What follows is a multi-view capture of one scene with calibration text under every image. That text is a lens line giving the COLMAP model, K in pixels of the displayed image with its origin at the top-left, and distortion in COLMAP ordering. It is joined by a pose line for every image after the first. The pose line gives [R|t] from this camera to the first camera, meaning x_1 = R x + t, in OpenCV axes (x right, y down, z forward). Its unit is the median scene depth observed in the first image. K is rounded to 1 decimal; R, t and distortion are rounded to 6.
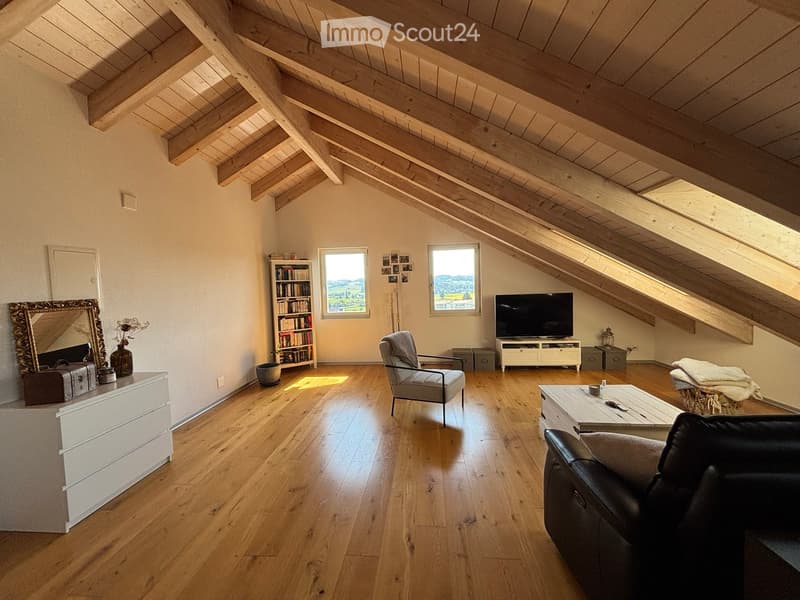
lens RADIAL K [[316.9, 0, 405.6], [0, 316.9, 298.0], [0, 0, 1]] dist [-0.010134, -0.000608]
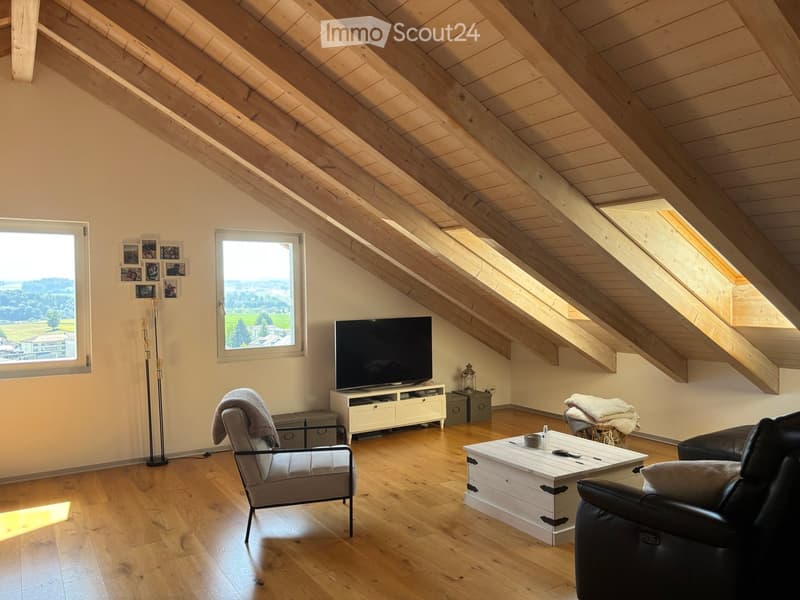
lens RADIAL K [[592.4, 0, 403.0], [0, 592.4, 296.6], [0, 0, 1]] dist [0.021187, -0.026745]
pose [[0.793514, 0.015252, 0.608361, -0.317761], [0.013730, 0.998983, -0.042955, -0.004376], [-0.608398, 0.042438, 0.792497, 0.002733]]
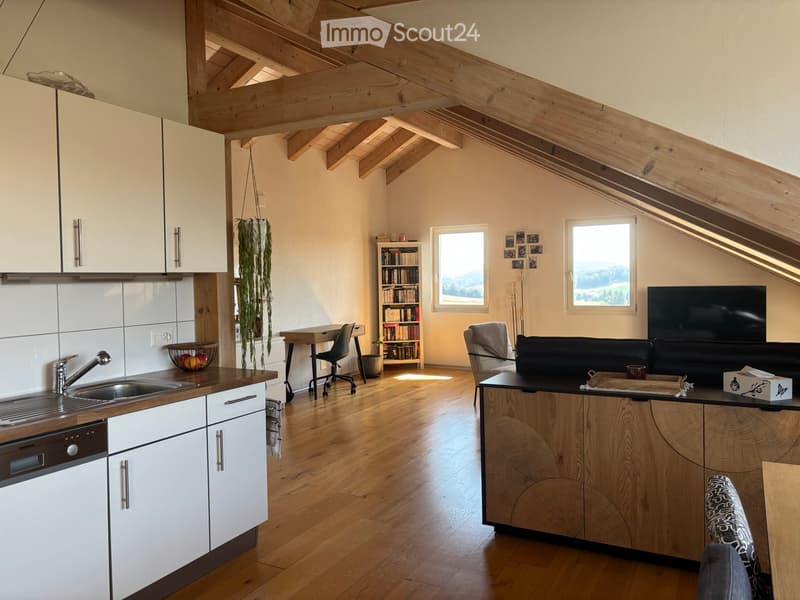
lens RADIAL K [[592.4, 0, 395.2], [0, 592.4, 294.1], [0, 0, 1]] dist [0.021187, -0.026745]
pose [[0.905516, 0.024698, -0.423594, 0.339943], [-0.027771, 0.999614, -0.001083, 0.027354], [0.423403, 0.012744, 0.905852, -0.507169]]
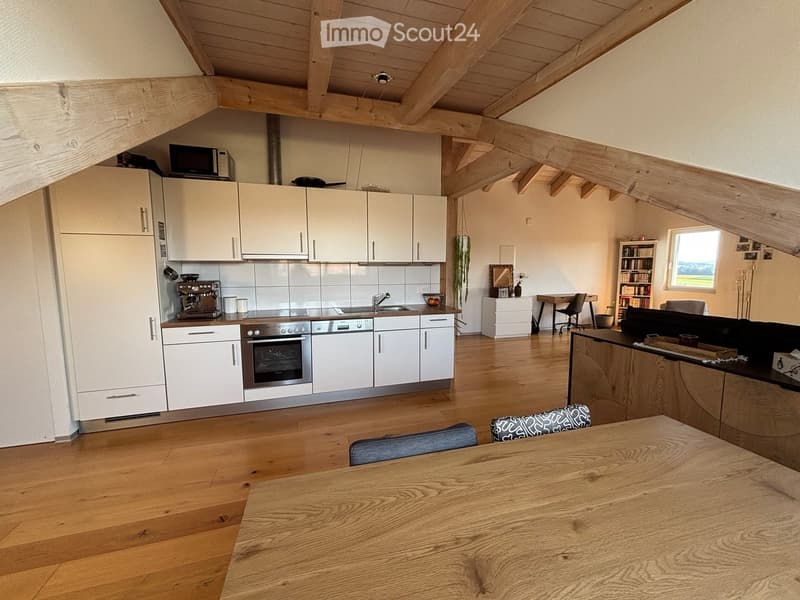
lens RADIAL K [[316.9, 0, 397.2], [0, 316.9, 298.8], [0, 0, 1]] dist [-0.010134, -0.000608]
pose [[0.339523, 0.122136, -0.932634, 0.545760], [-0.048437, 0.992489, 0.112340, 0.016965], [0.939350, 0.007032, 0.342889, -0.369514]]
